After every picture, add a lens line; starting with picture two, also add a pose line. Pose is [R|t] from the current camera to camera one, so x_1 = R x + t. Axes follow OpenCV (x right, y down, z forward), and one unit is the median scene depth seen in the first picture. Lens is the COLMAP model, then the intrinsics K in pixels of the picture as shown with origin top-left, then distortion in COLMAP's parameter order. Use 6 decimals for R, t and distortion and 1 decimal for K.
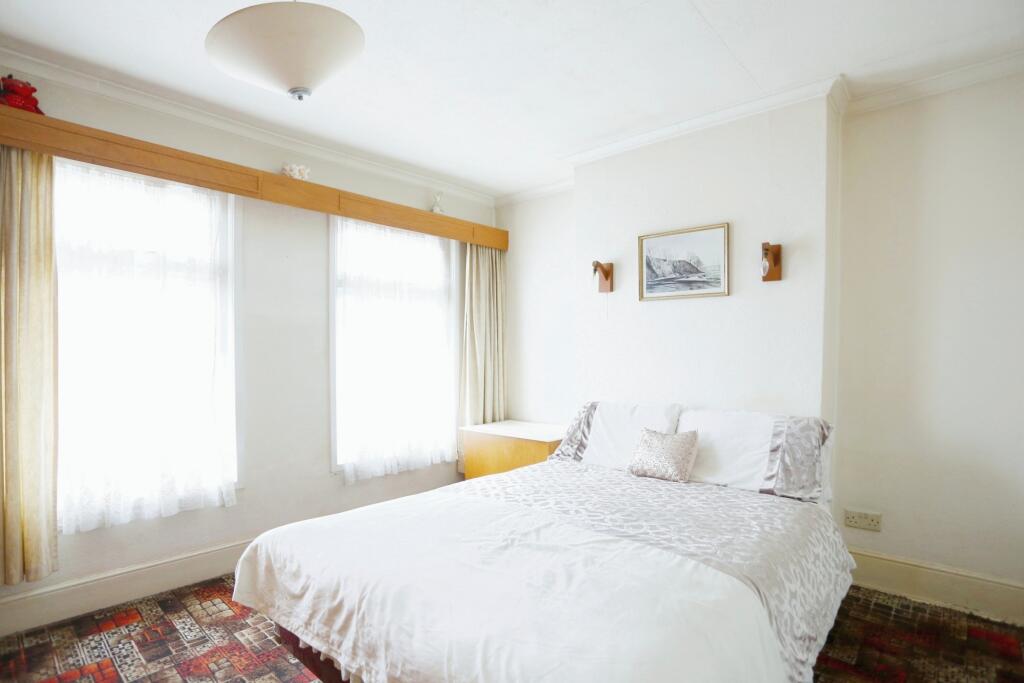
lens RADIAL K [[535.7, 0, 508.5], [0, 535.7, 355.6], [0, 0, 1]] dist [-0.000493, 0.000753]
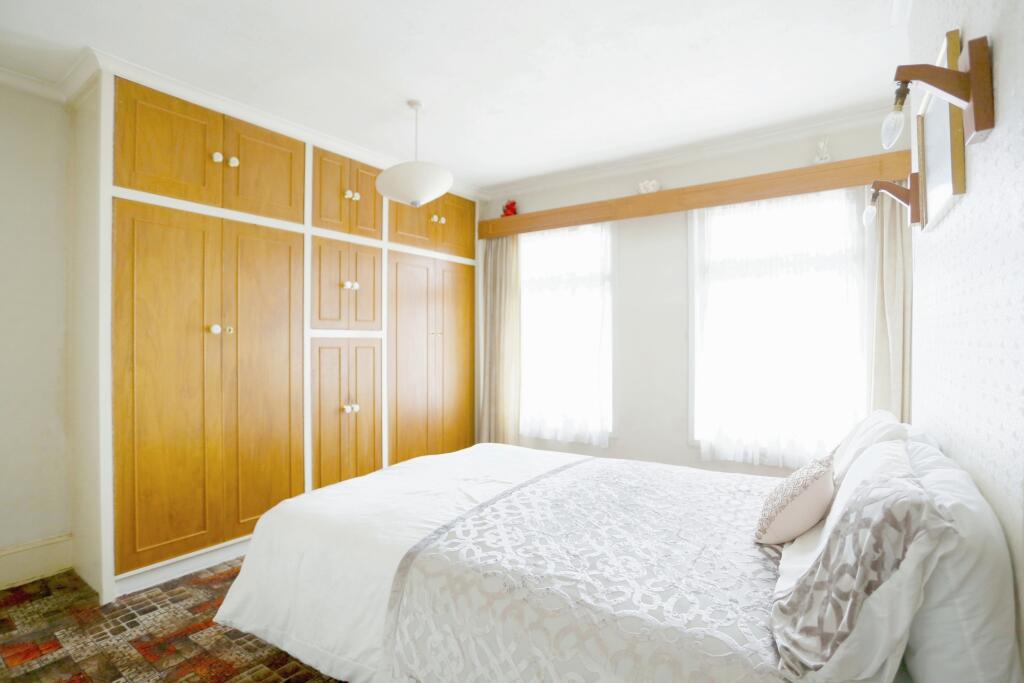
lens RADIAL K [[505.9, 0, 492.7], [0, 505.9, 340.4], [0, 0, 1]] dist [-0.002177, -0.000050]
pose [[0.102075, 0.000623, -0.994777, 0.714099], [-0.008841, 0.999961, -0.000280, 0.009120], [0.994737, 0.008824, 0.102076, 0.537513]]
